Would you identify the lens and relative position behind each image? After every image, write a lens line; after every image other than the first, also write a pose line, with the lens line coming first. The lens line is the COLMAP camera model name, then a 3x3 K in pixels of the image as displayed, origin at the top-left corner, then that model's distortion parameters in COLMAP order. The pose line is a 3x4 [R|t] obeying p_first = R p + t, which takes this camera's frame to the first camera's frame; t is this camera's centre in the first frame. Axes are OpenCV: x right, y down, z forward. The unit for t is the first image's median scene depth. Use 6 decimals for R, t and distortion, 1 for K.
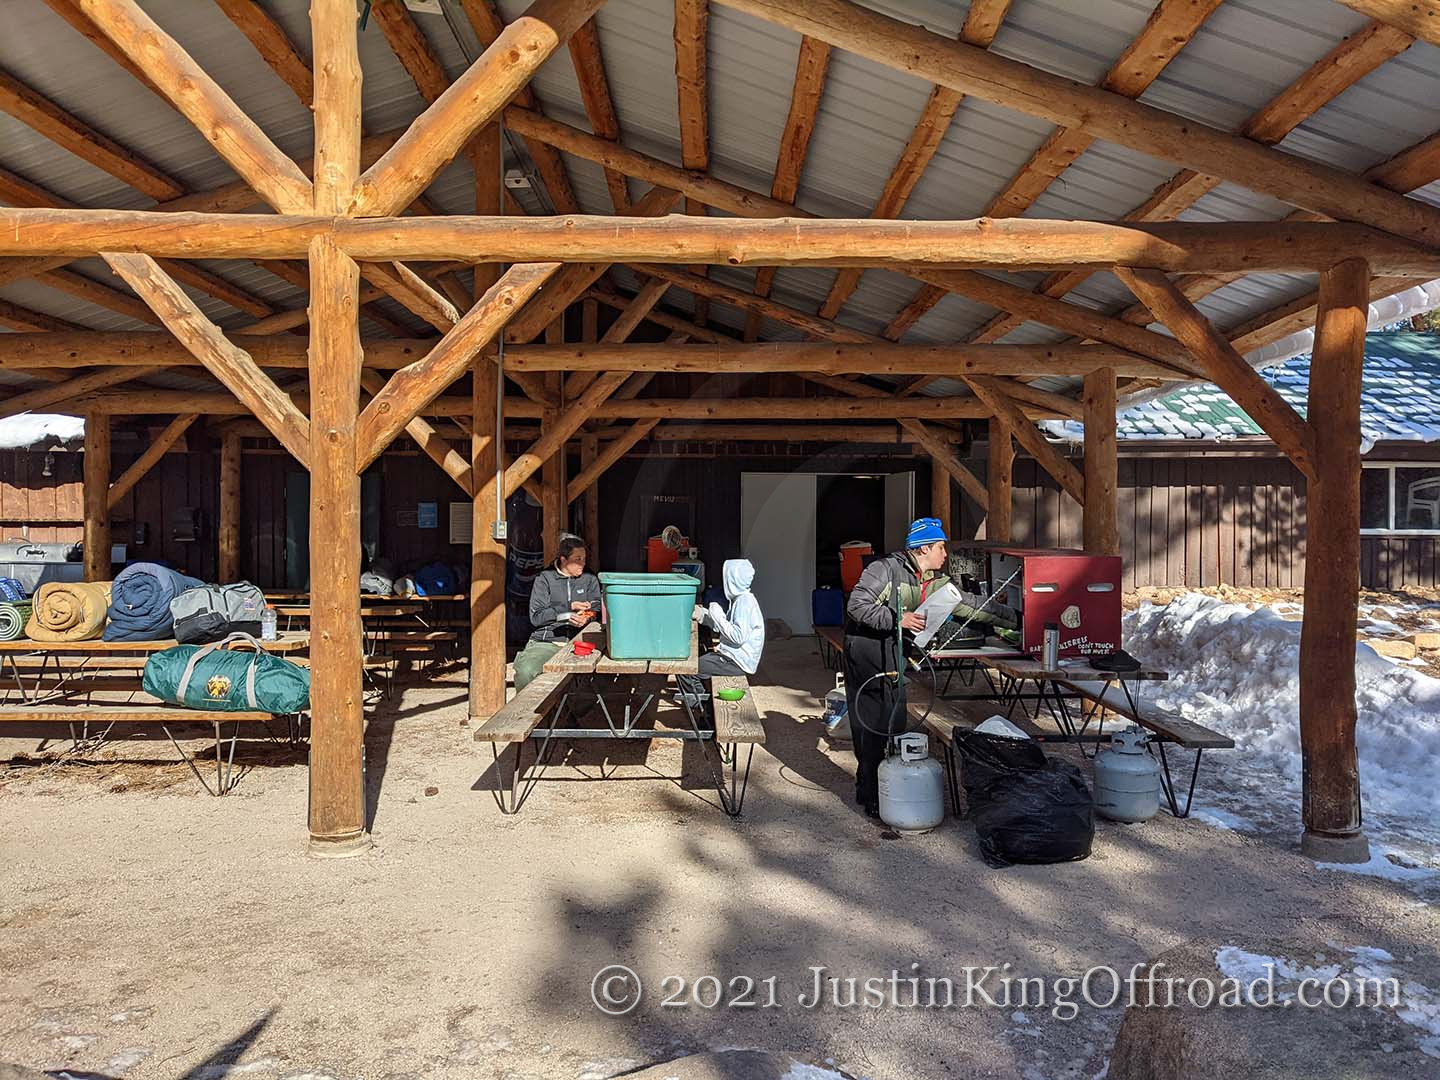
lens RADIAL K [[1124.8, 0, 722.3], [0, 1124.8, 544.8], [0, 0, 1]] dist [0.042829, -0.077552]
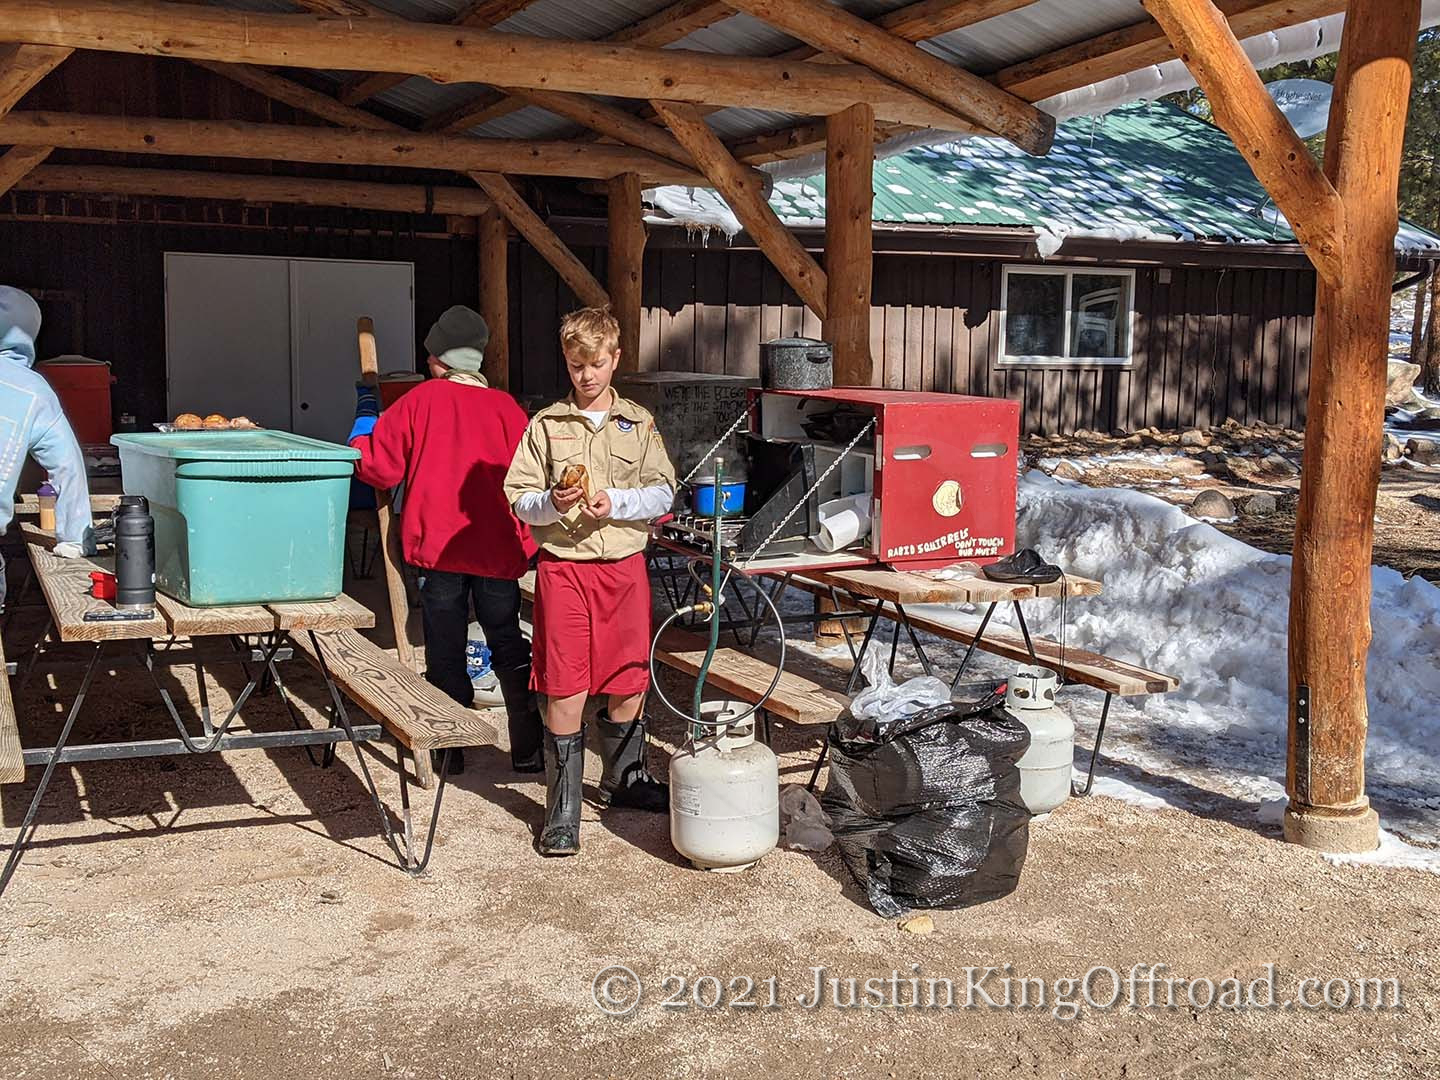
lens RADIAL K [[1661.1, 0, 720.0], [0, 1661.1, 540.0], [0, 0, 1]] dist [0.029939, -0.001523]
pose [[0.921213, -0.035612, 0.387425, -0.145675], [-0.002985, 0.995126, 0.098571, -0.003342], [-0.389047, -0.091961, 0.916616, 0.183890]]
